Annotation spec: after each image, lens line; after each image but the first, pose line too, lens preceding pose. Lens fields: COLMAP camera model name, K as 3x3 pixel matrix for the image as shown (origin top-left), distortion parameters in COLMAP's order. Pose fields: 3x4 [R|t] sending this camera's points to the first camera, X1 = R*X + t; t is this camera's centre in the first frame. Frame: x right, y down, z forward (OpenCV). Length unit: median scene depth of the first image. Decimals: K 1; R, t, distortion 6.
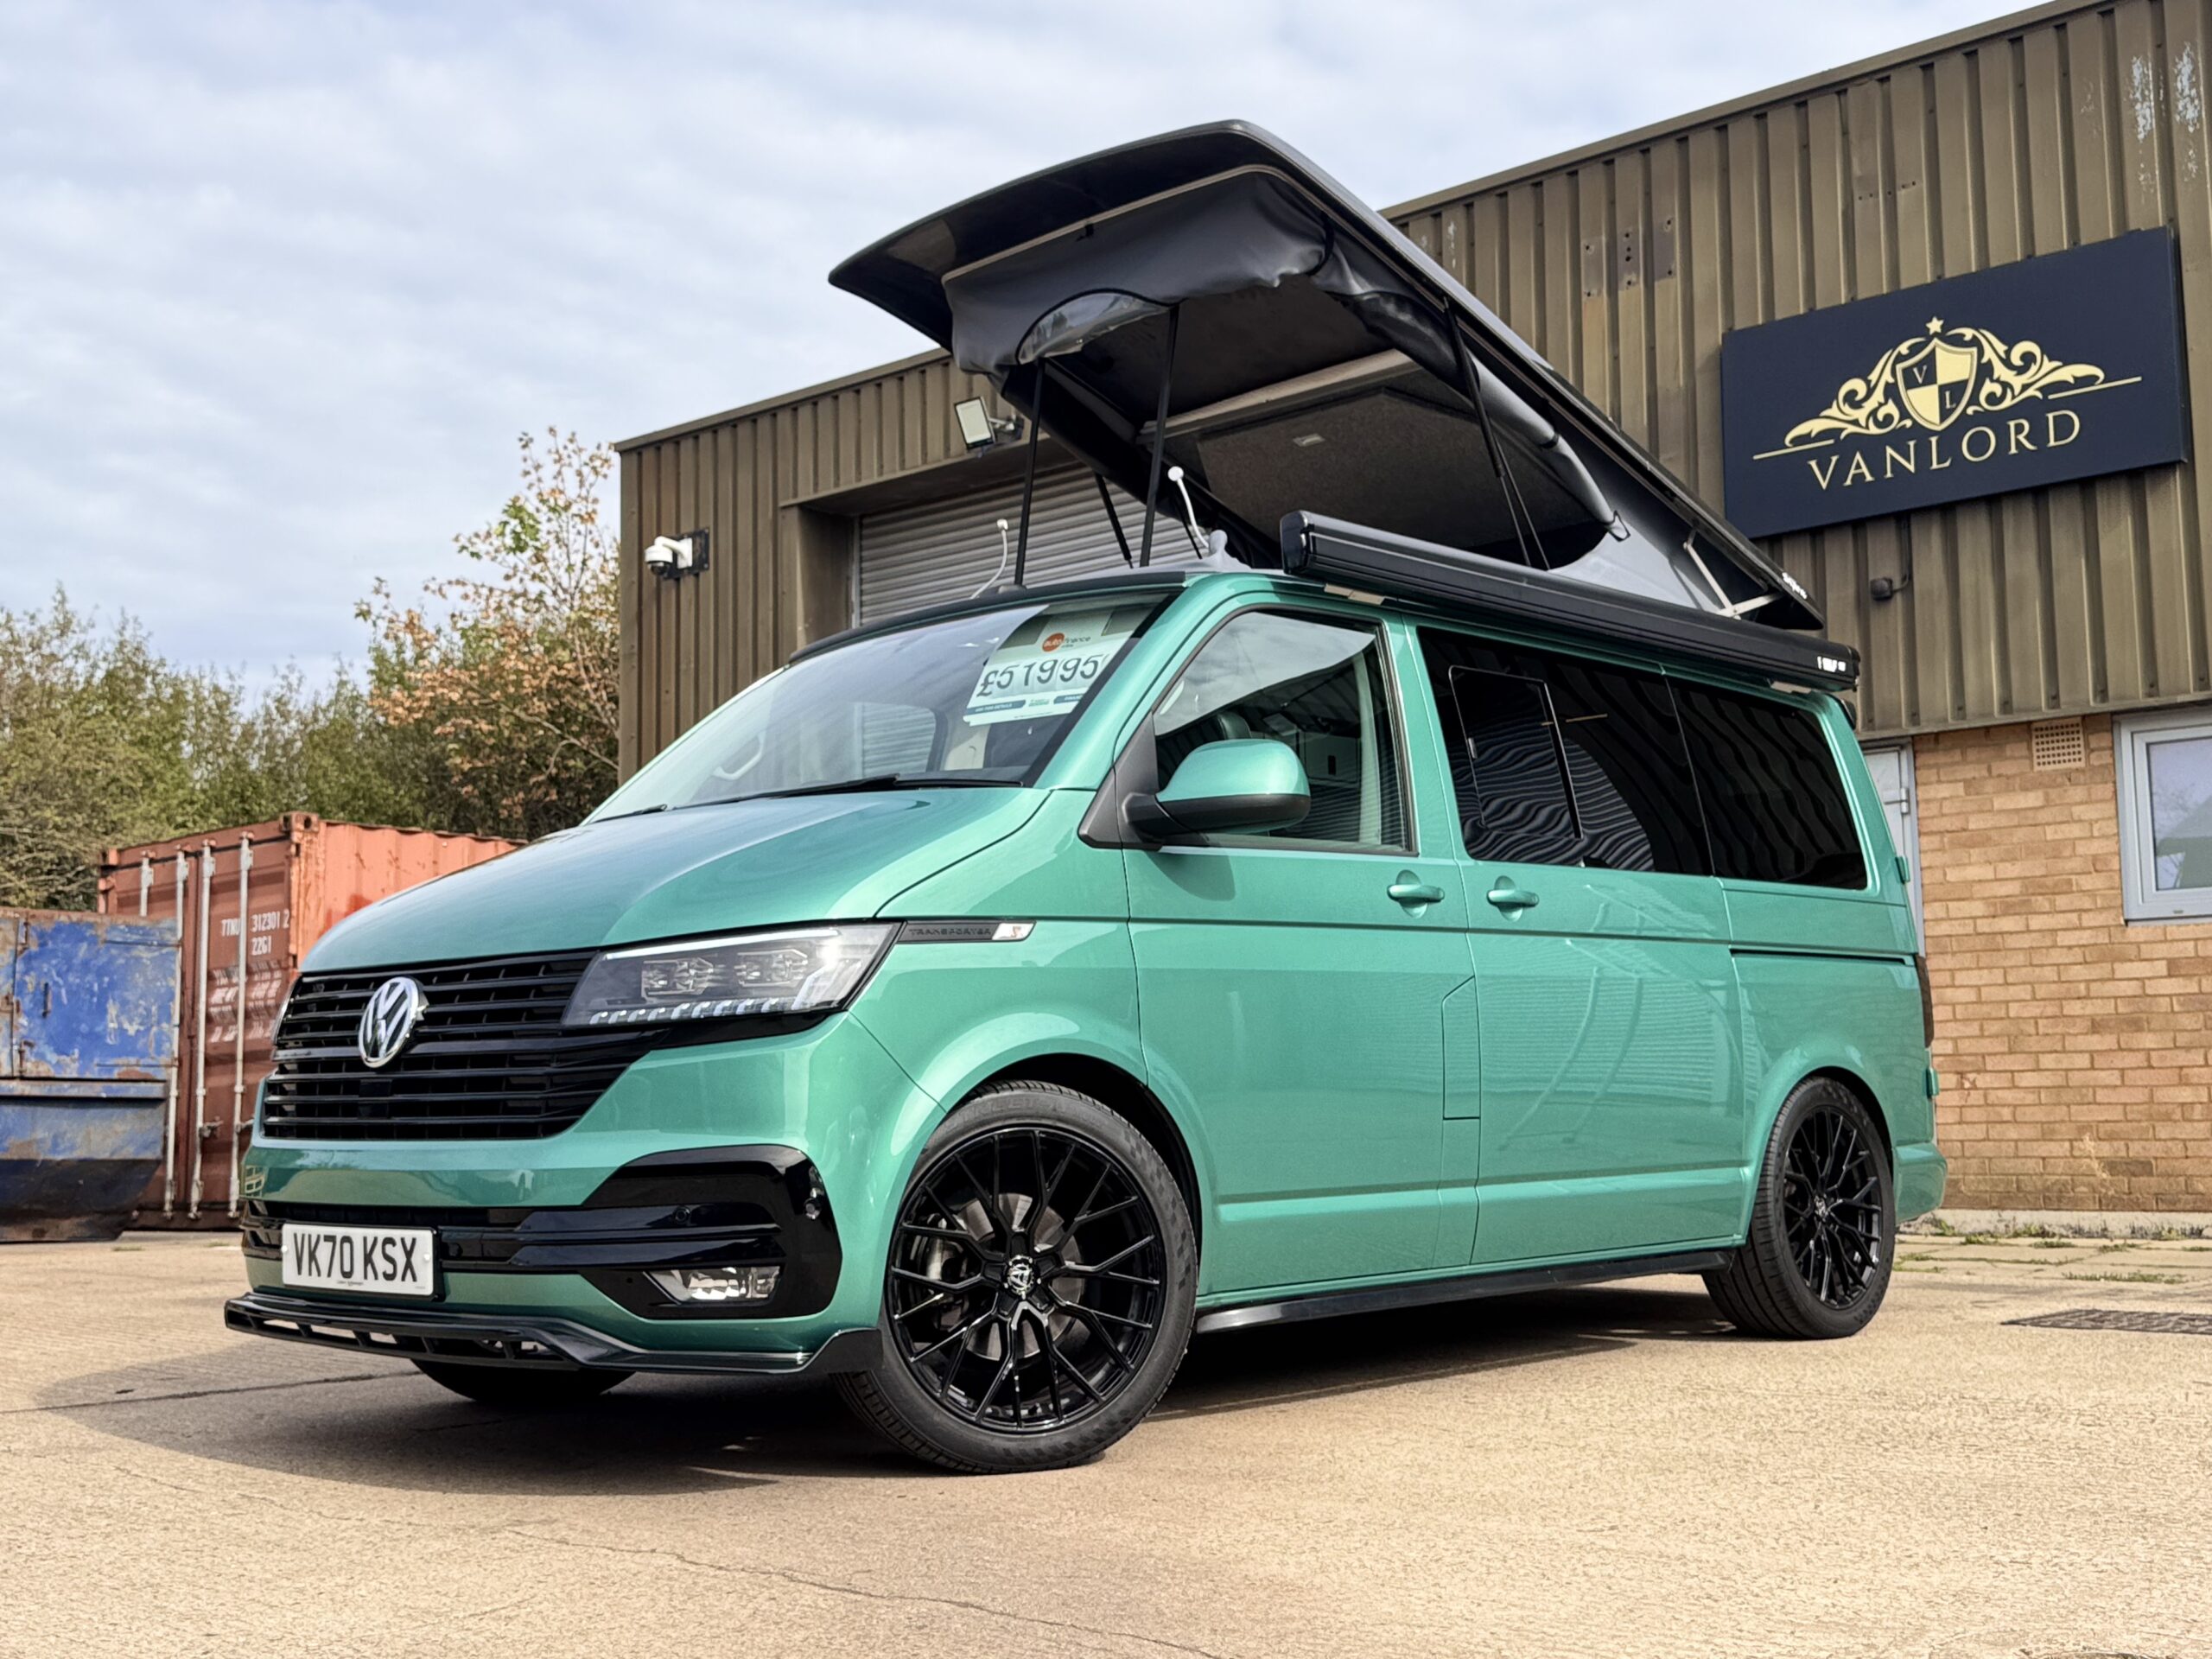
lens RADIAL K [[2436.8, 0, 1102.3], [0, 2436.8, 852.3], [0, 0, 1]] dist [0.171848, -0.422021]
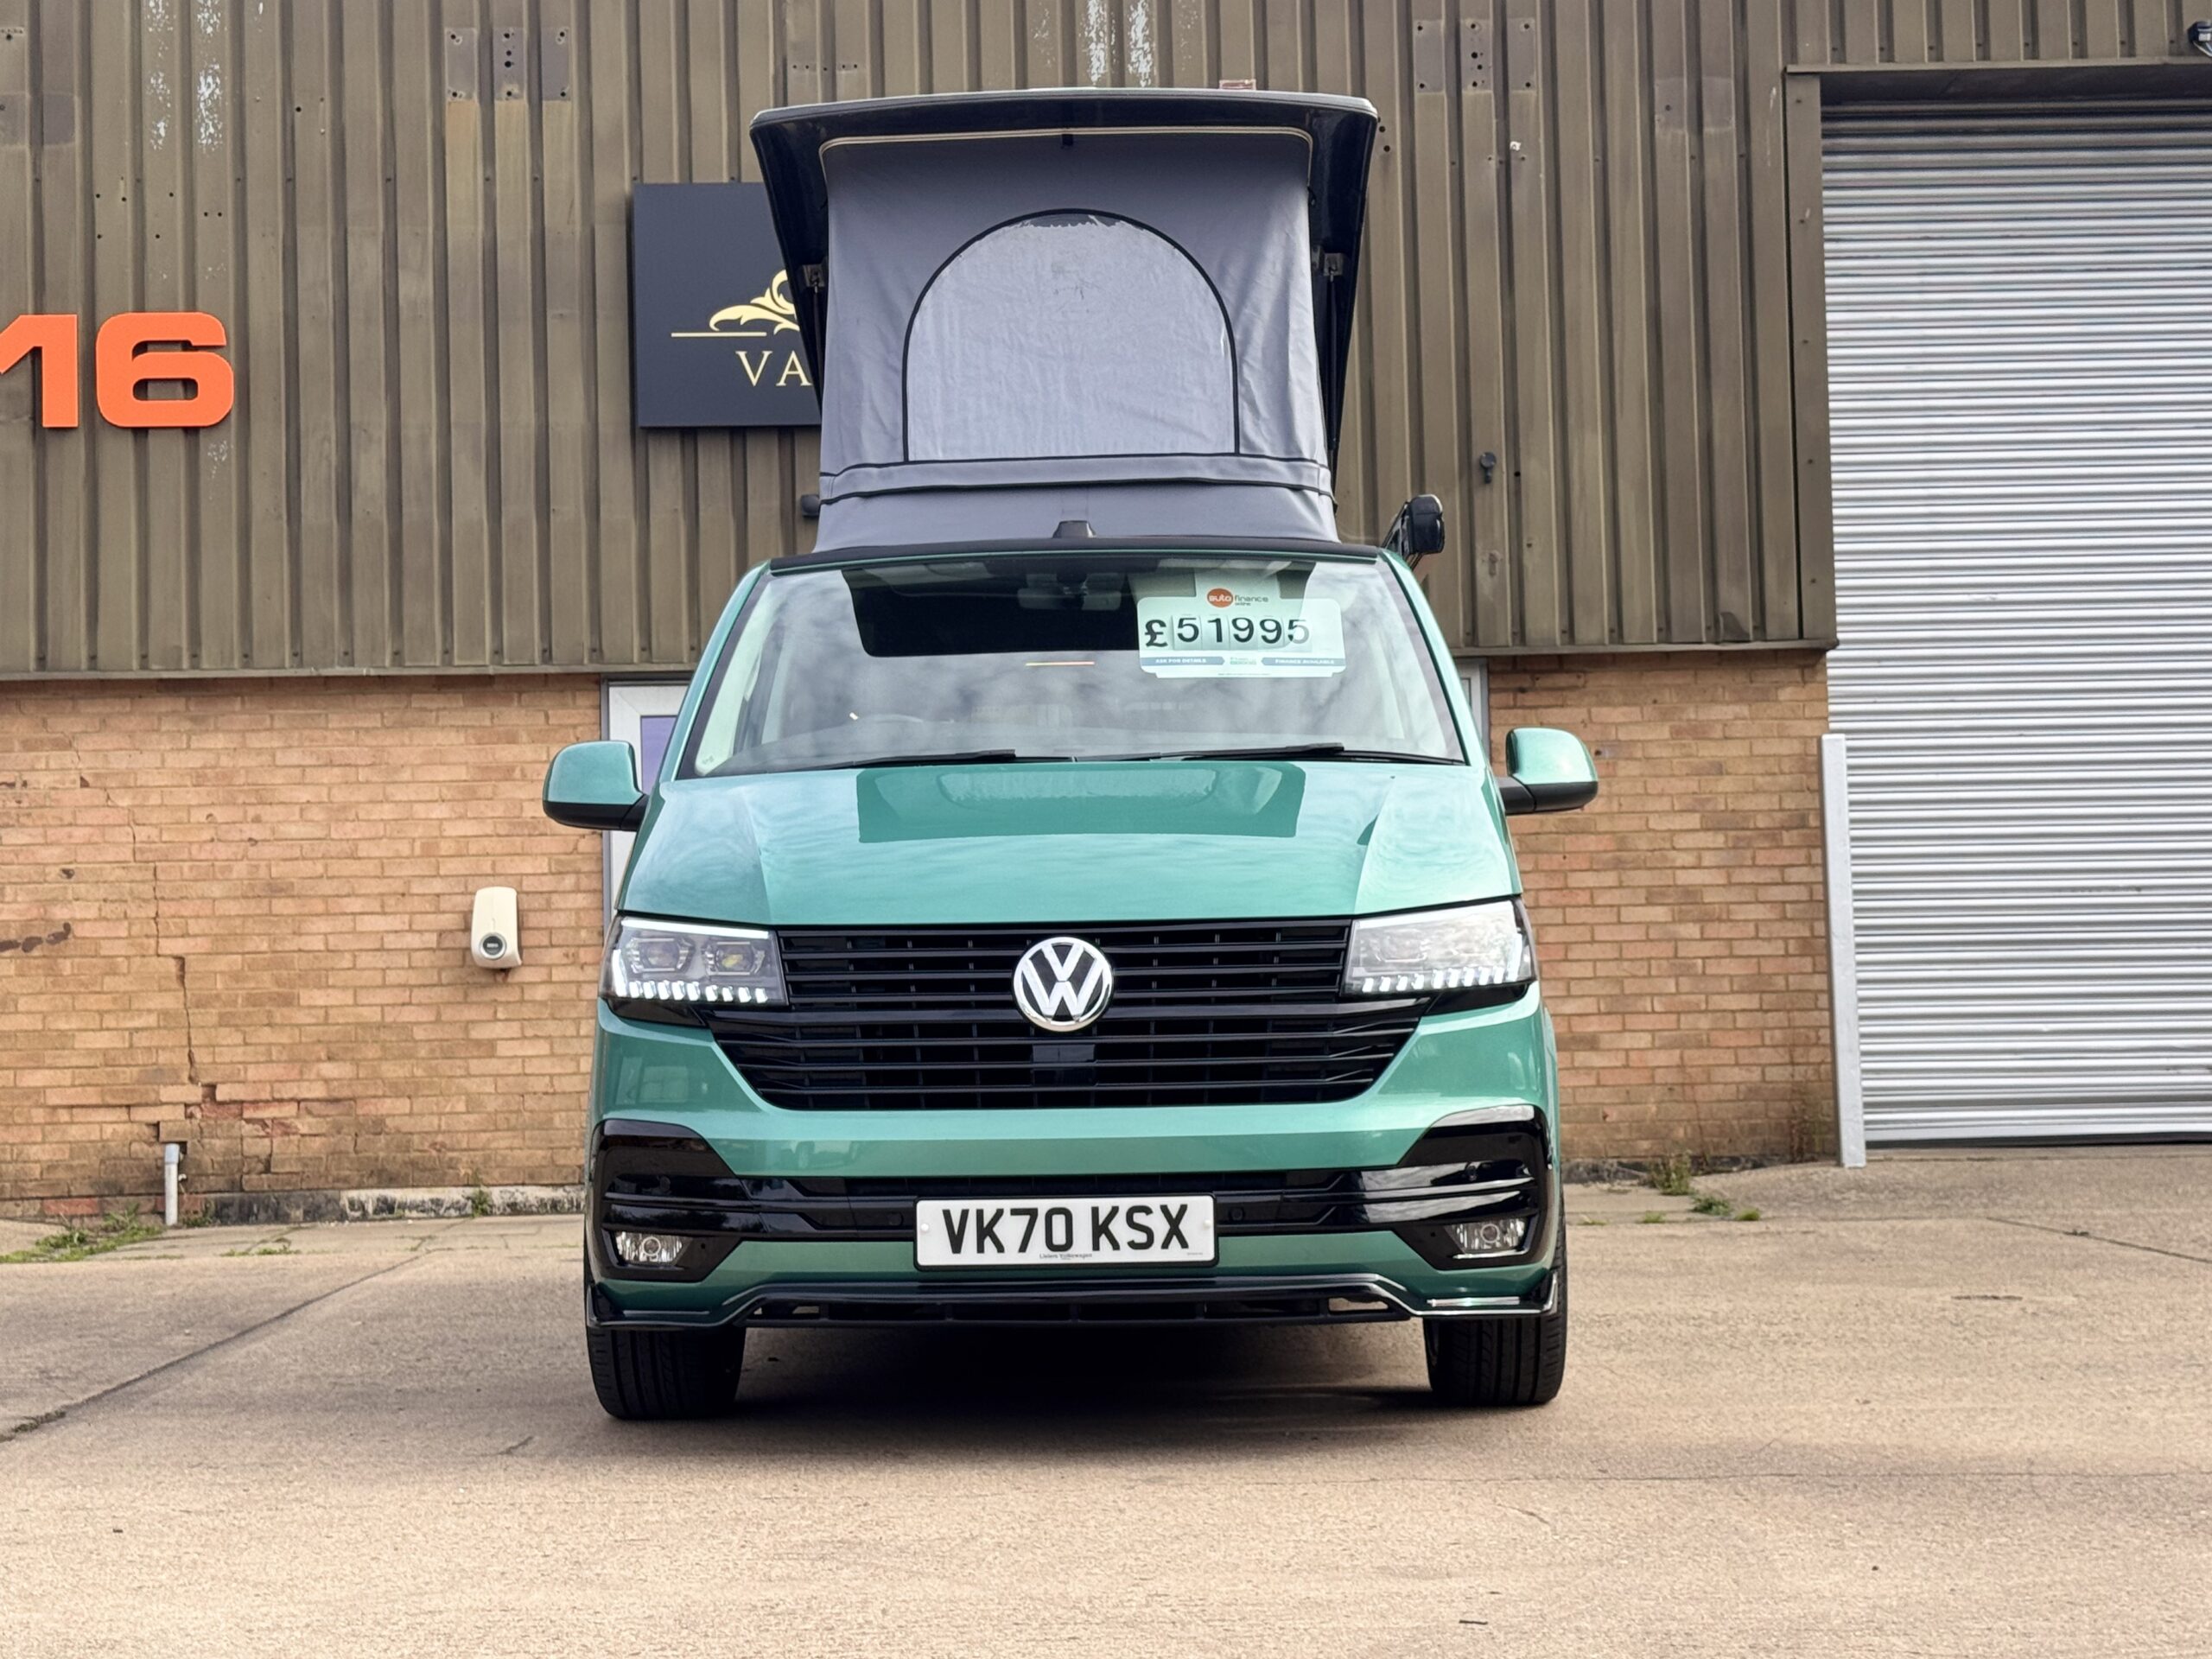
lens RADIAL K [[3387.9, 0, 1094.1], [0, 3387.9, 832.9], [0, 0, 1]] dist [0.133968, -0.147049]
pose [[0.712731, 0.040770, 0.700252, -0.520143], [-0.062299, 0.998043, 0.005302, 0.001089], [-0.698666, -0.047404, 0.713876, 0.025338]]
